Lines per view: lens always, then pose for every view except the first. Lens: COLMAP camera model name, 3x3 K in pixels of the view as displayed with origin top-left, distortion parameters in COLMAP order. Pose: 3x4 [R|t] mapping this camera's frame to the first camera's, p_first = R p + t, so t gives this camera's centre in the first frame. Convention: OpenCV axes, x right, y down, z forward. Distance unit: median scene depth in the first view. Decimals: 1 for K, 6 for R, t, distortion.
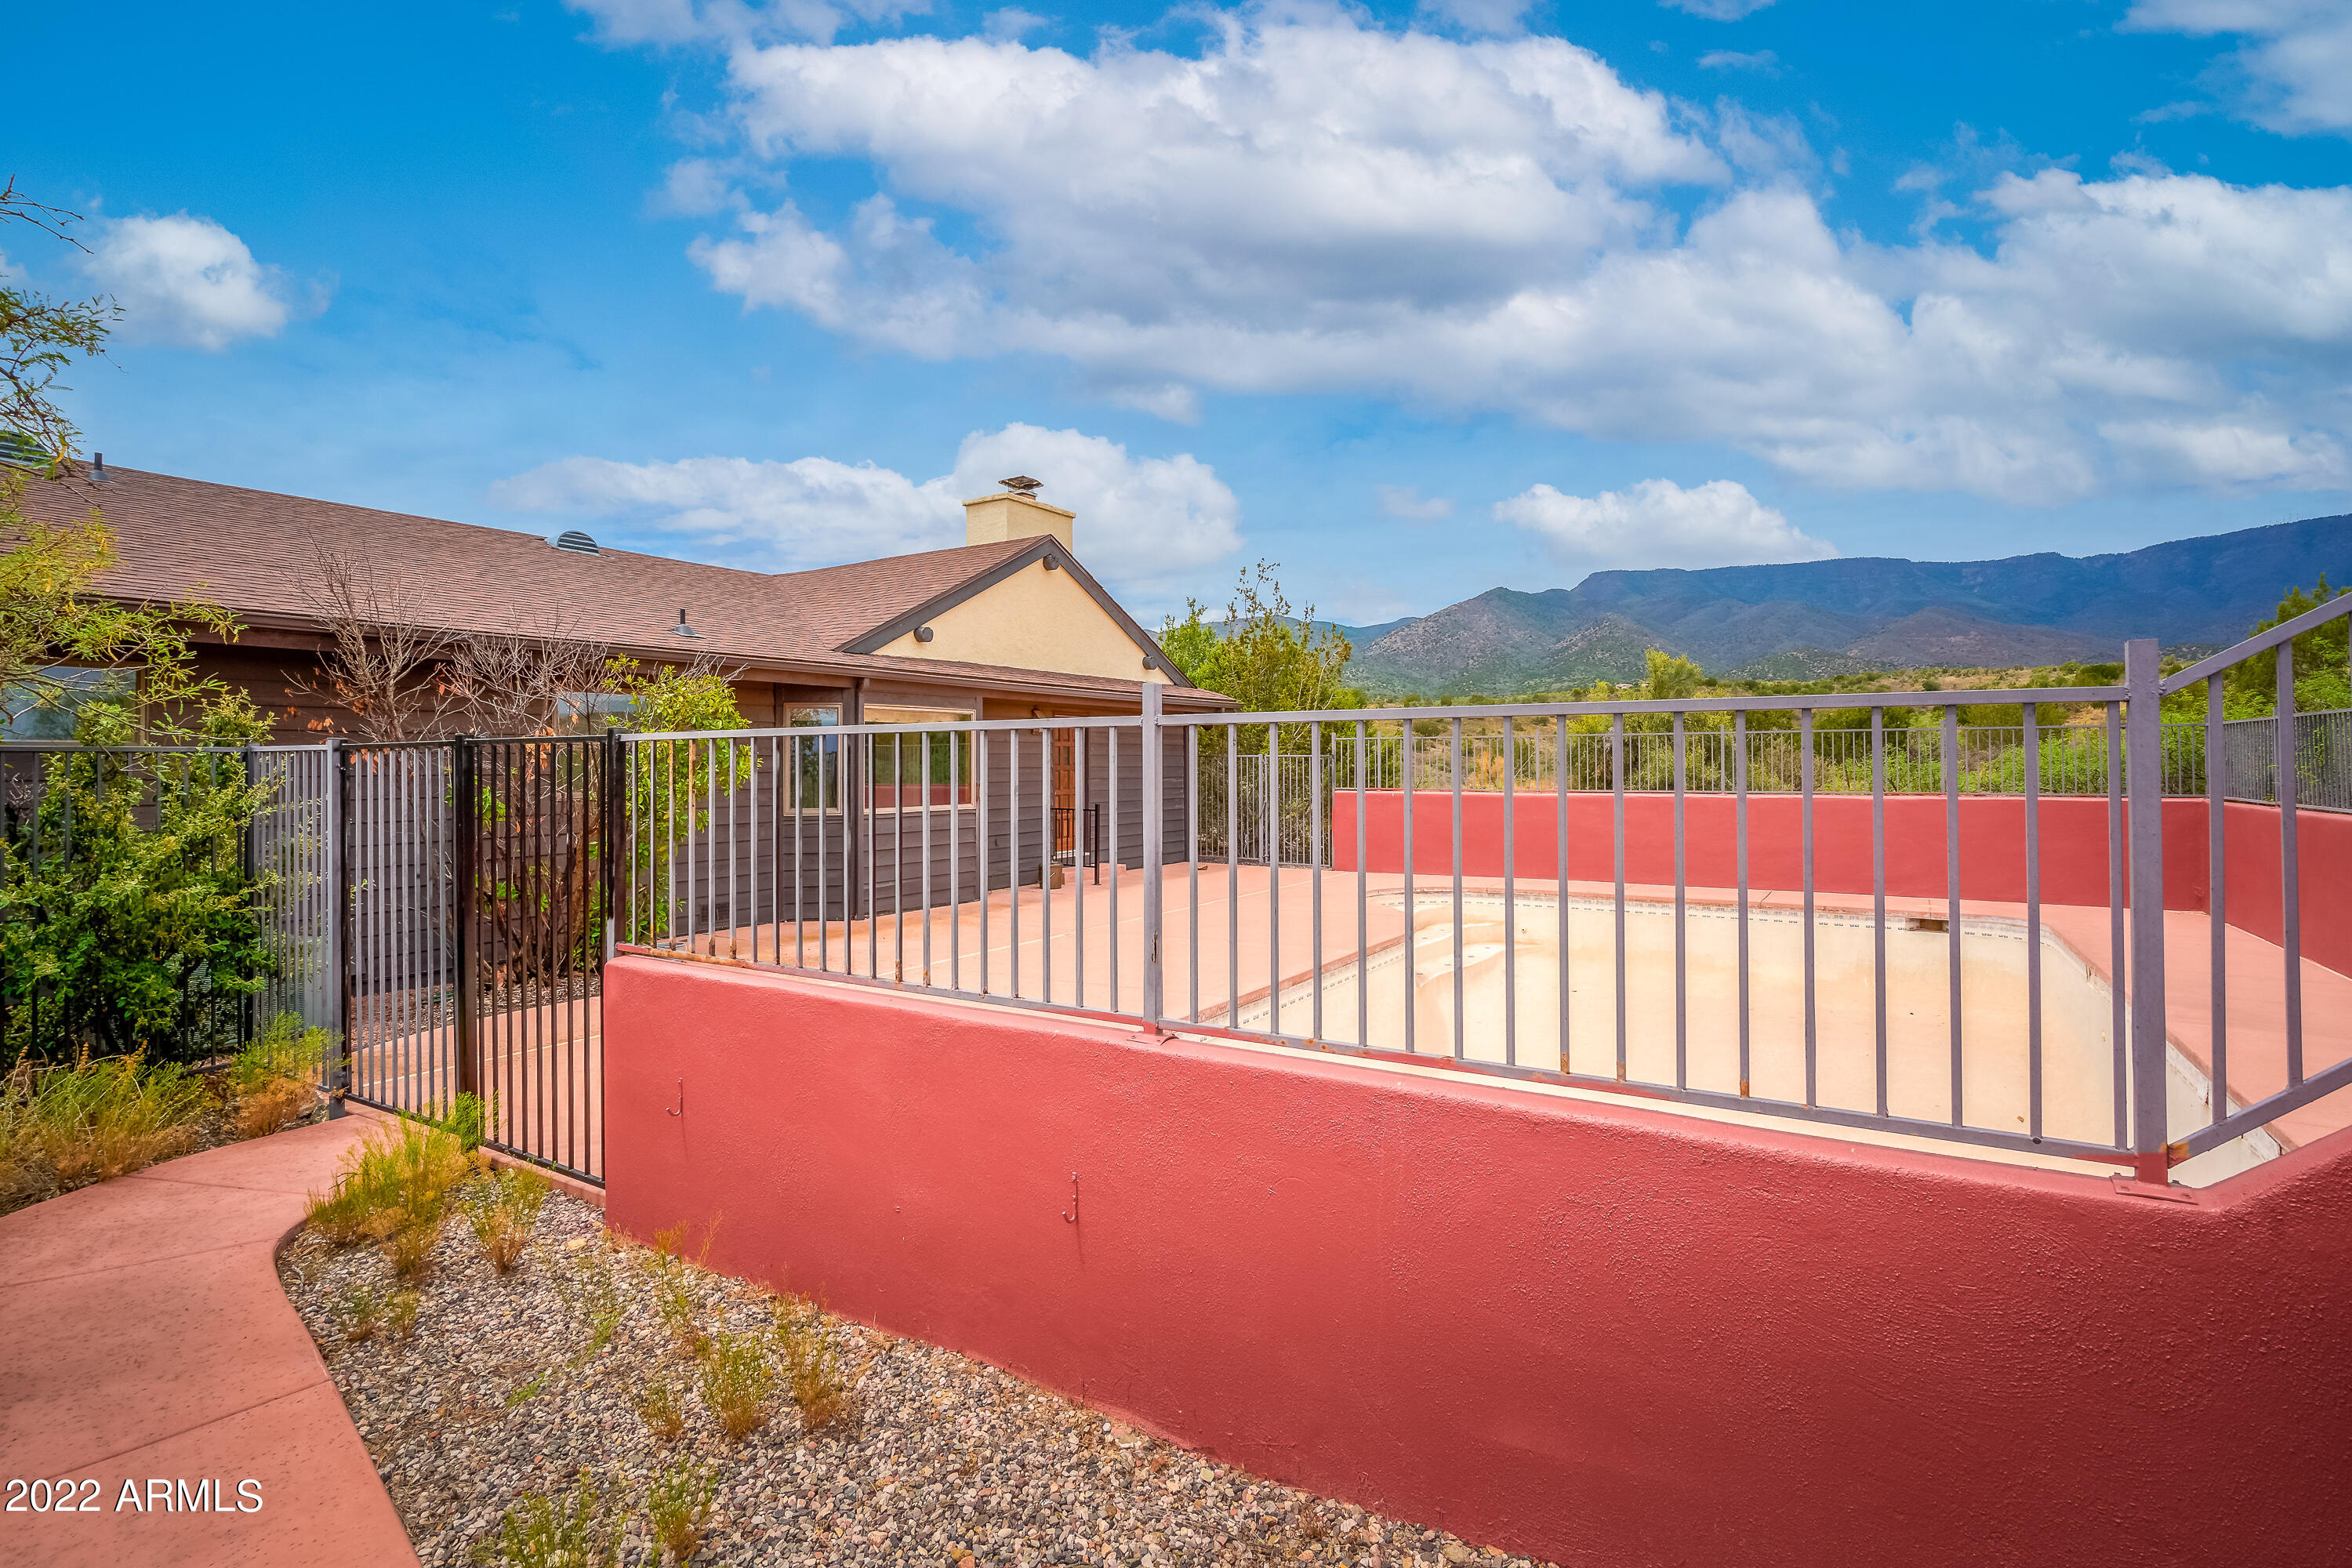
lens RADIAL K [[1144.2, 0, 1176.0], [0, 1144.2, 784.0], [0, 0, 1]] dist [-0.012201, 0.000253]
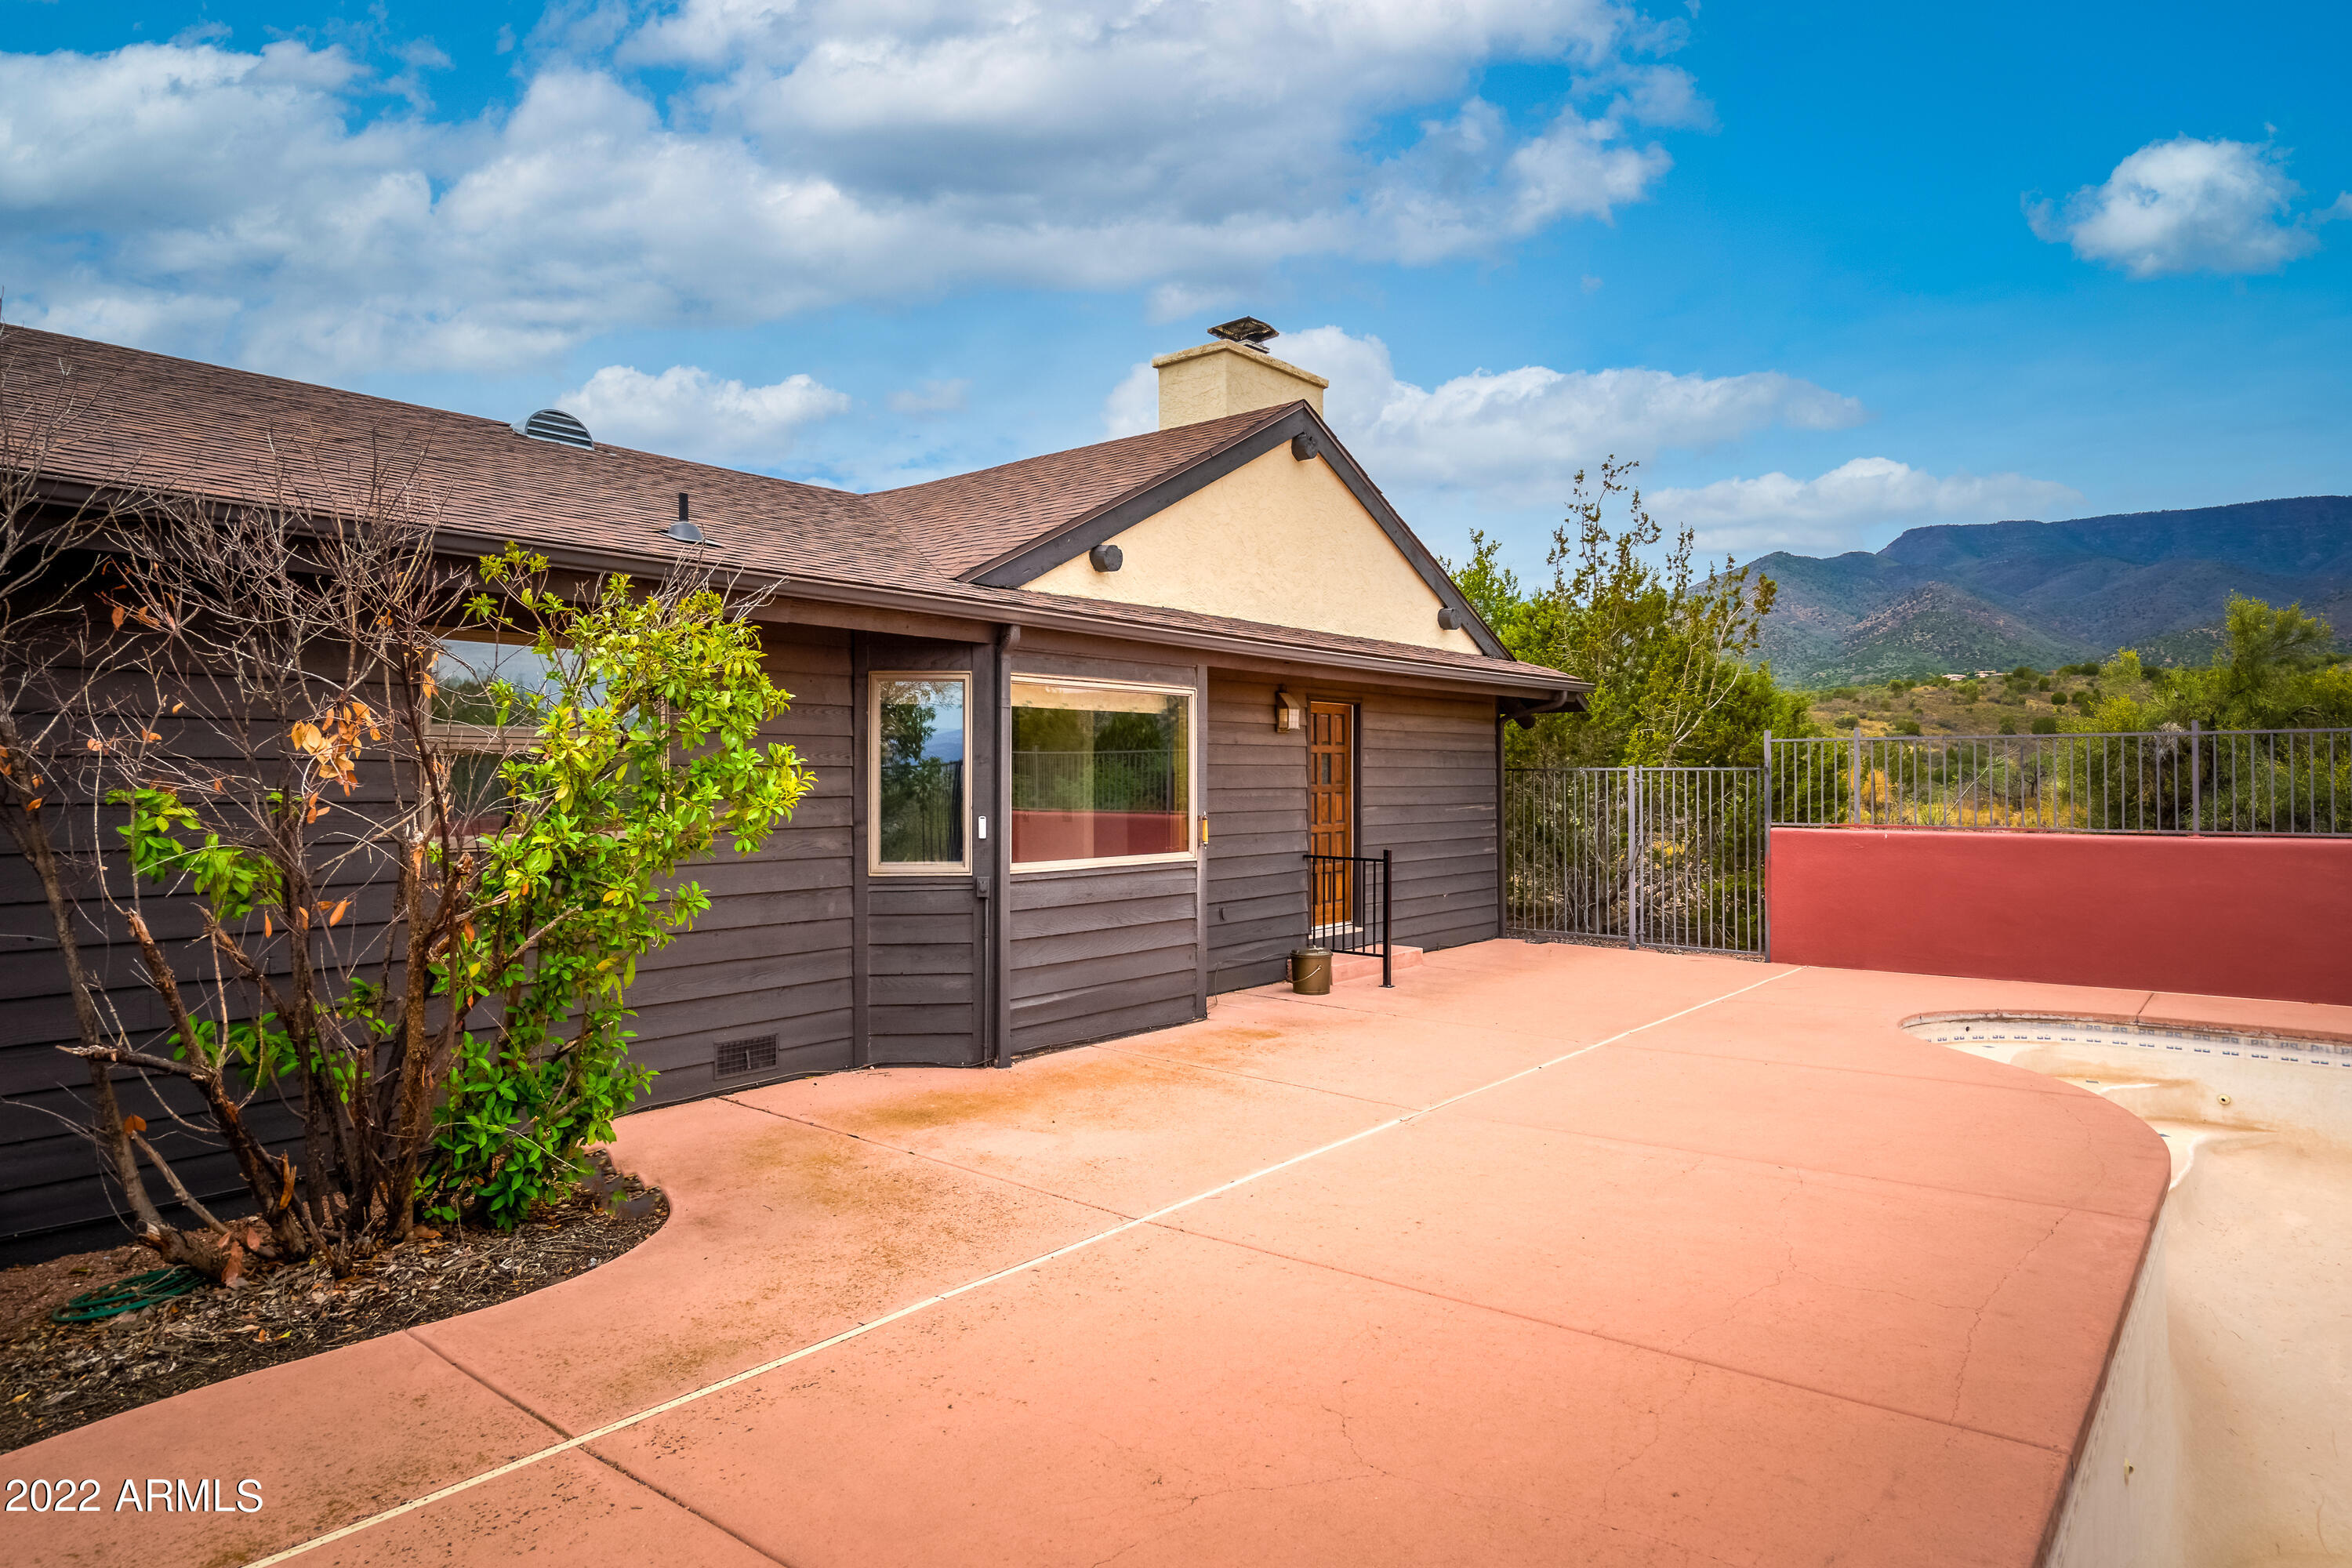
lens RADIAL K [[1364.2, 0, 1185.6], [0, 1364.2, 830.8], [0, 0, 1]] dist [0.050932, -0.000272]
pose [[0.992868, 0.007929, -0.118952, -0.084119], [-0.005400, 0.999753, 0.021567, -0.006537], [0.119094, -0.020771, 0.992666, 0.271416]]
